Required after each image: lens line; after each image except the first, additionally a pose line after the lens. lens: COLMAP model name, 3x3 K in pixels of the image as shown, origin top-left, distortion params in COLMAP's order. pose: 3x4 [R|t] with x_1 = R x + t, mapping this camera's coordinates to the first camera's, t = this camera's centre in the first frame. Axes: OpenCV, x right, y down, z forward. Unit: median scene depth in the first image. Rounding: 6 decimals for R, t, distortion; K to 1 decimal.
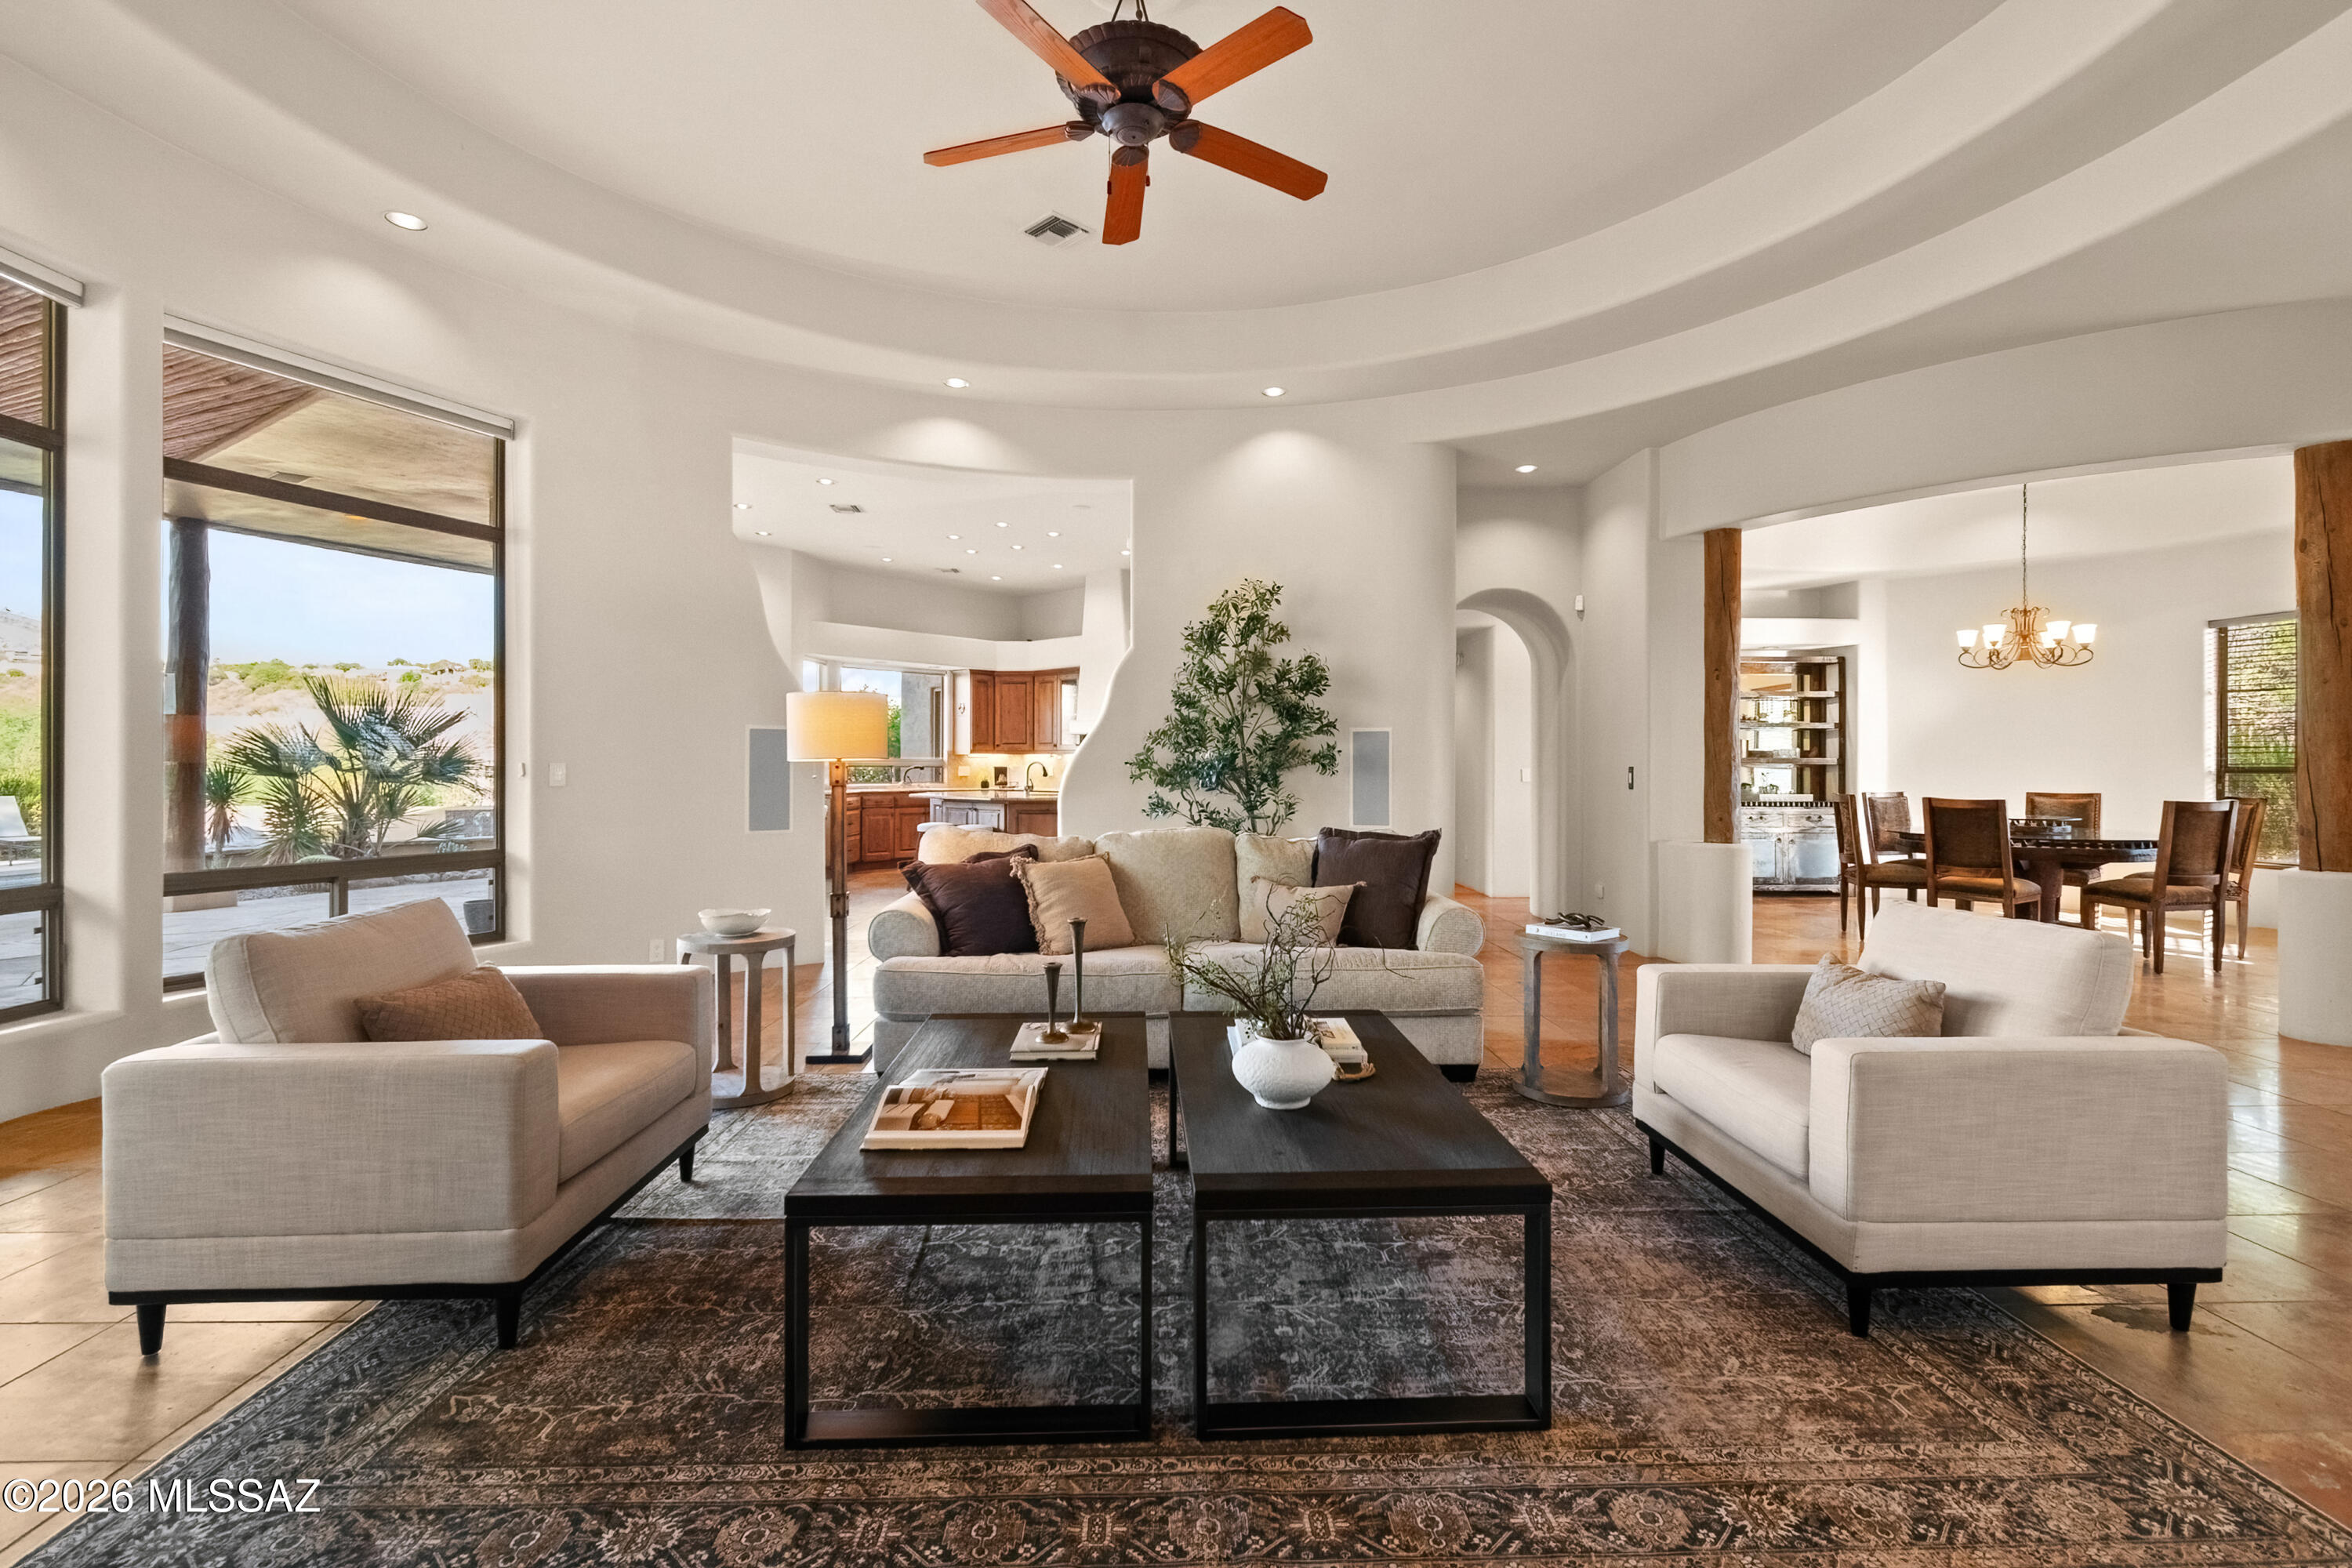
lens RADIAL K [[1124.5, 0, 1175.5], [0, 1124.5, 783.6], [0, 0, 1]] dist [0.000007, 0.000090]
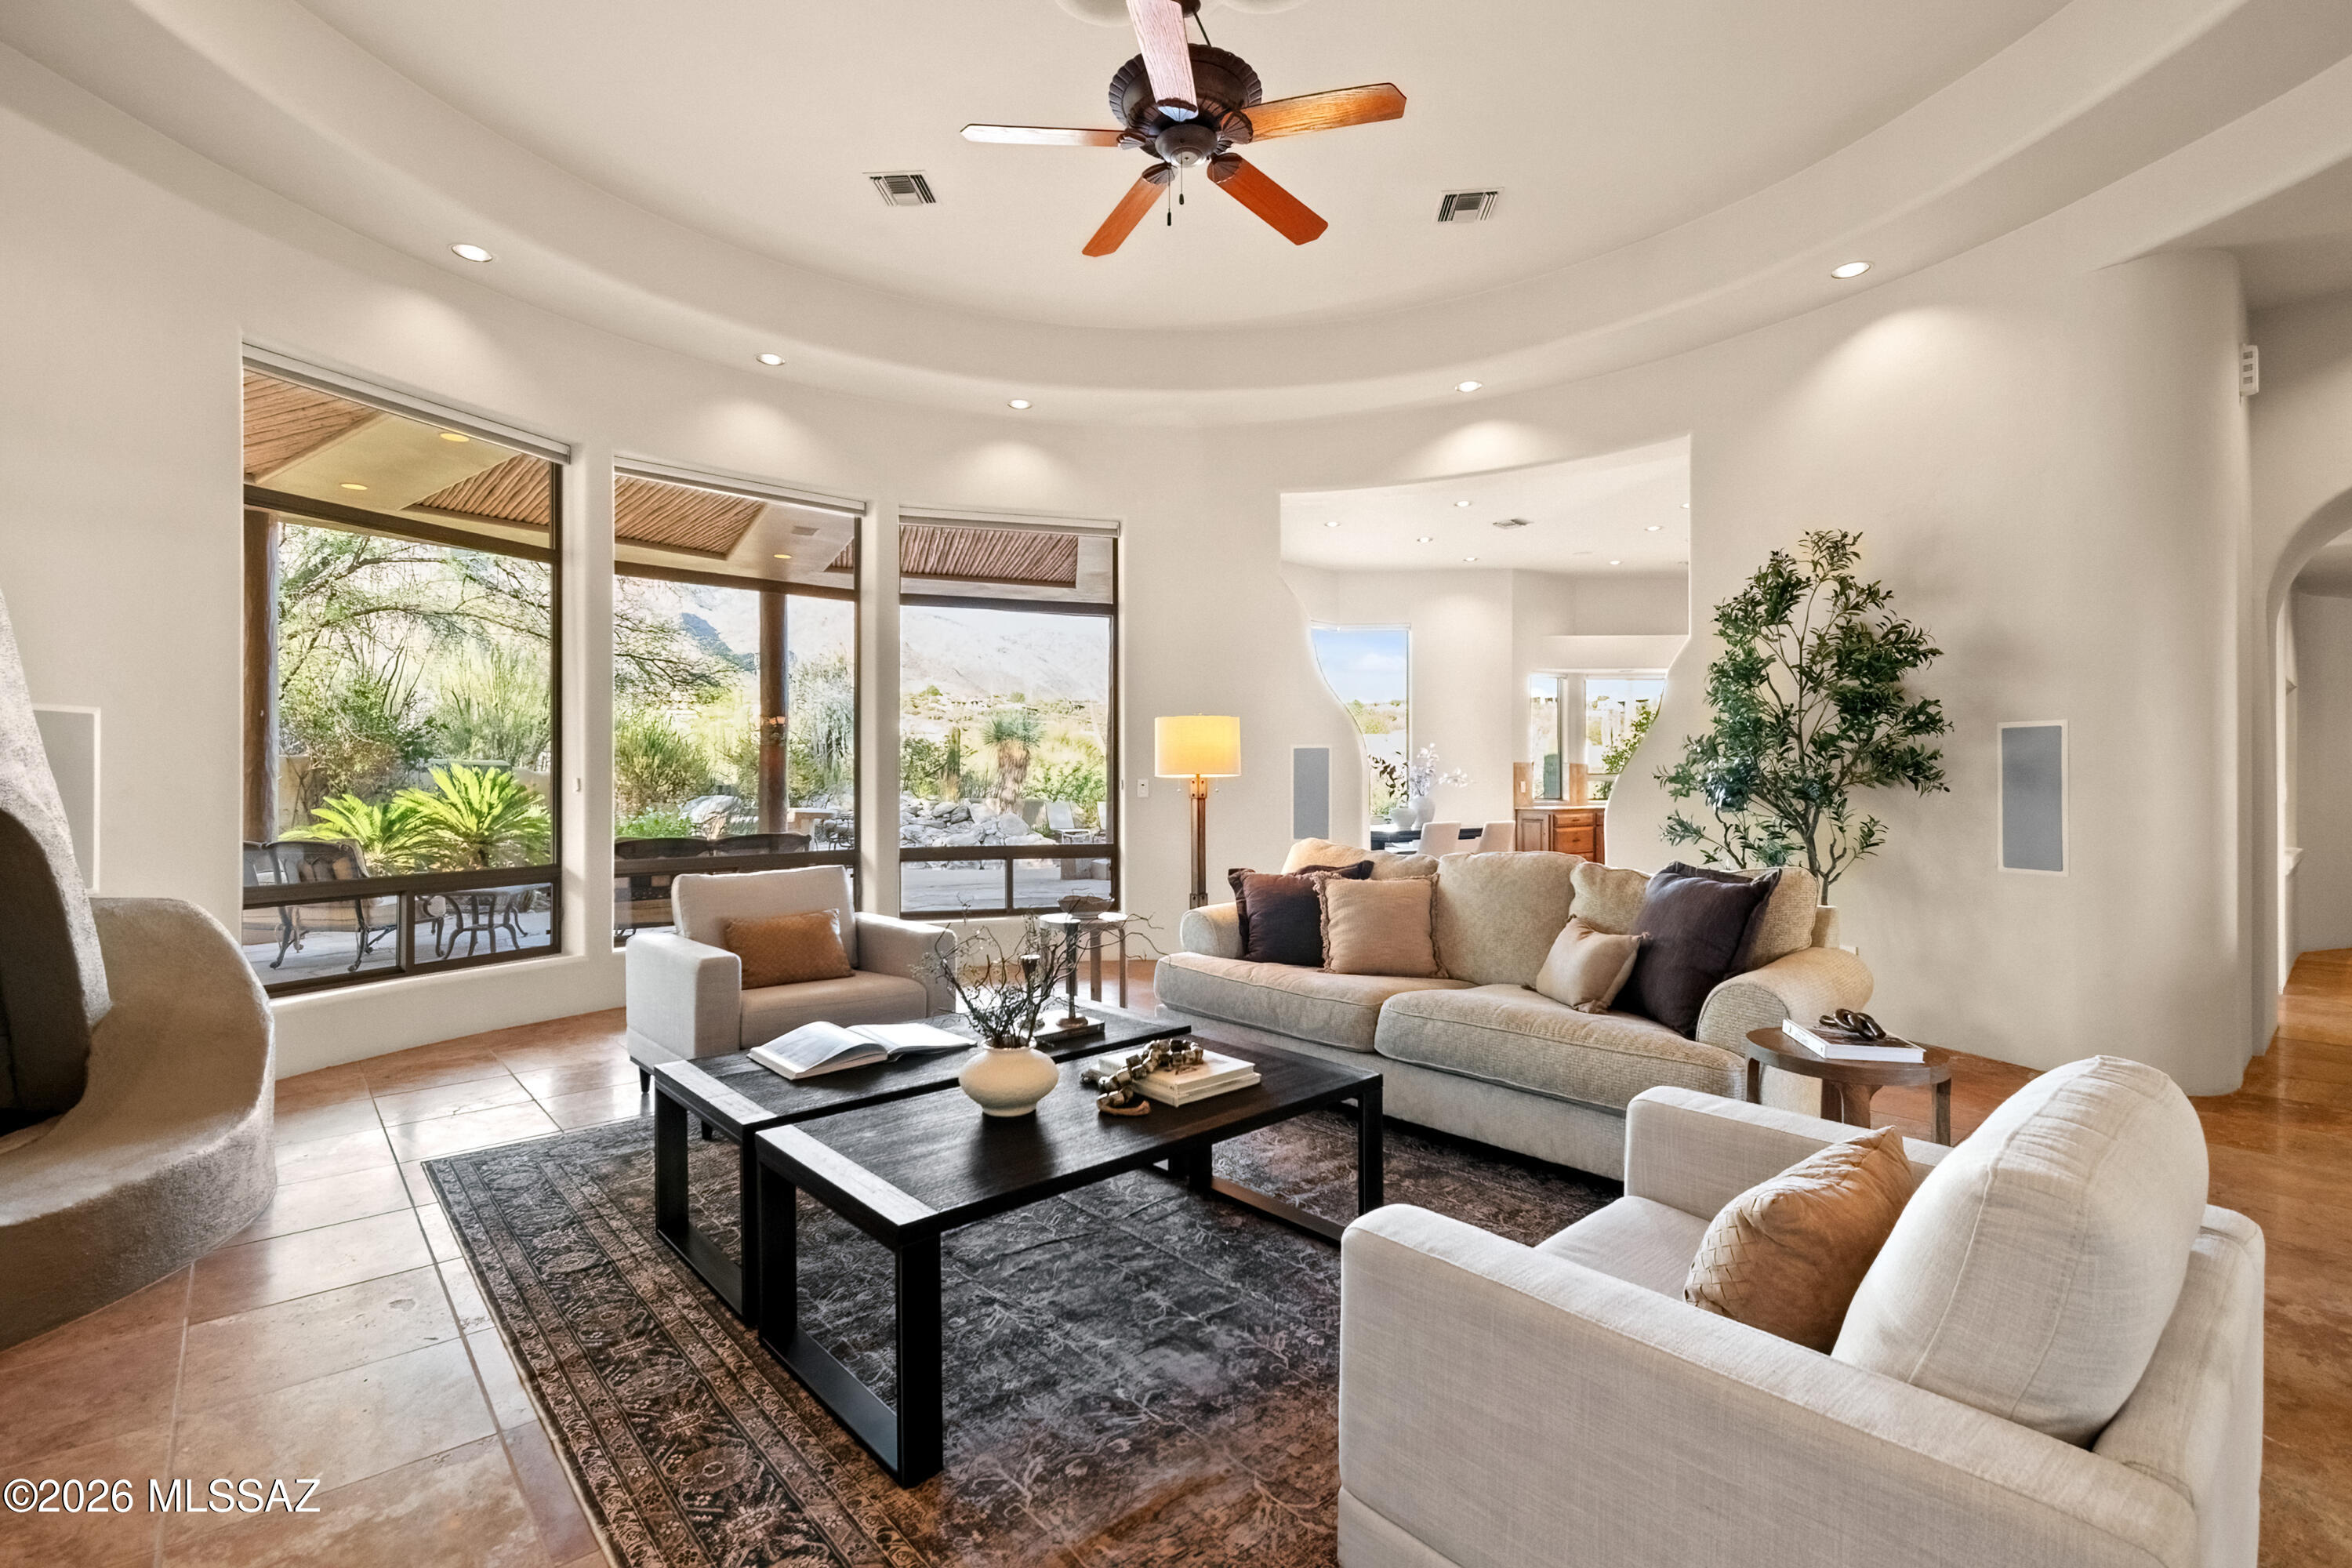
lens RADIAL K [[1124.5, 0, 1175.5], [0, 1124.5, 783.6], [0, 0, 1]] dist [0.000007, 0.000090]
pose [[0.600917, 0.000008, -0.799311, 0.587476], [-0.010011, 0.999922, -0.007516, -0.003860], [0.799249, 0.012518, 0.600870, 0.295253]]
